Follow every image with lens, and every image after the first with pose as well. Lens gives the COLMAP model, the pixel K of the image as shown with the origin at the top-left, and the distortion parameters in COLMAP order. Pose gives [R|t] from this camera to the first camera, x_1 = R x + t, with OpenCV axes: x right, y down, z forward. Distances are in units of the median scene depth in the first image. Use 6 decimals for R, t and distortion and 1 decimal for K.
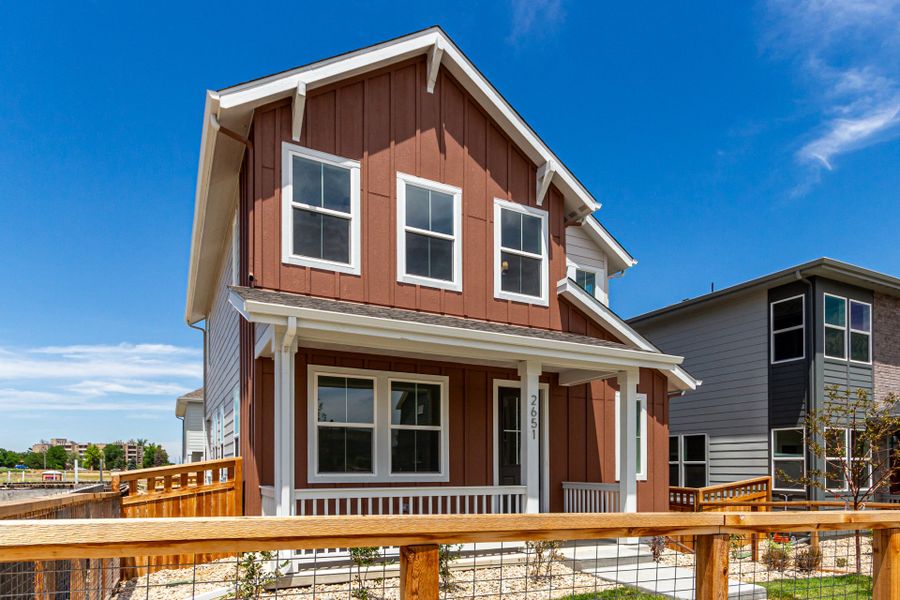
lens RADIAL K [[385.2, 0, 502.4], [0, 385.2, 337.5], [0, 0, 1]] dist [0.008351, 0.000058]
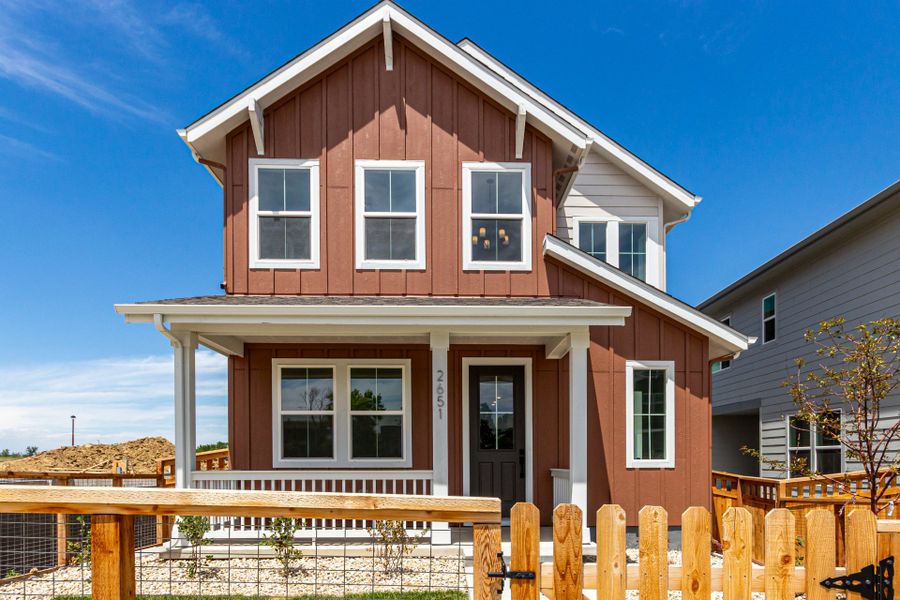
lens RADIAL K [[400.9, 0, 479.7], [0, 400.9, 333.0], [0, 0, 1]] dist [0.003674, 0.000360]
pose [[0.938676, -0.105507, -0.328262, 0.331445], [0.113812, 0.993483, 0.006132, 0.046801], [0.325476, -0.043116, 0.944567, 0.108194]]
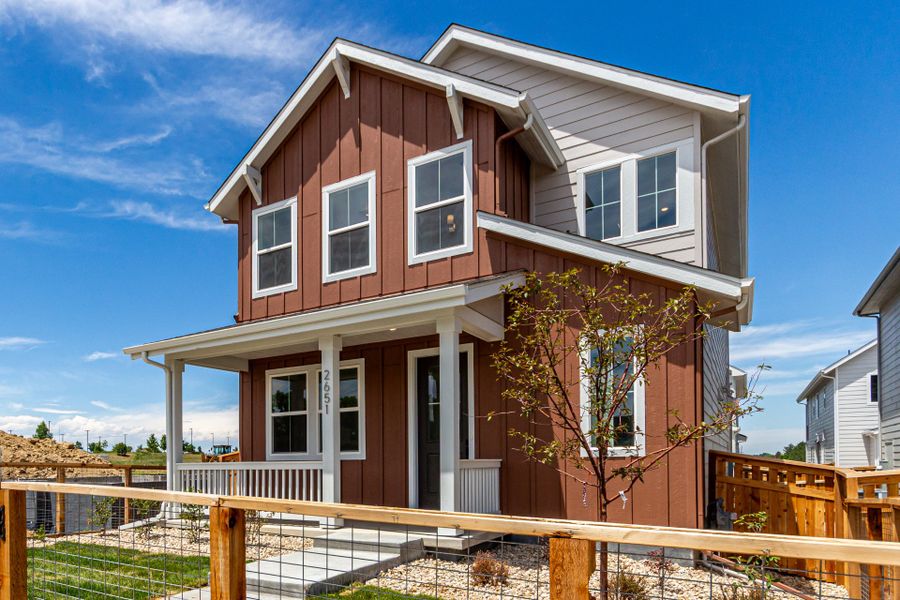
lens RADIAL K [[429.3, 0, 447.5], [0, 429.3, 304.7], [0, 0, 1]] dist [0.009361, -0.000002]
pose [[0.686256, -0.249521, -0.683222, 0.782098], [0.249978, 0.963010, -0.100614, 0.126378], [0.683054, -0.101743, 0.723246, 0.308839]]
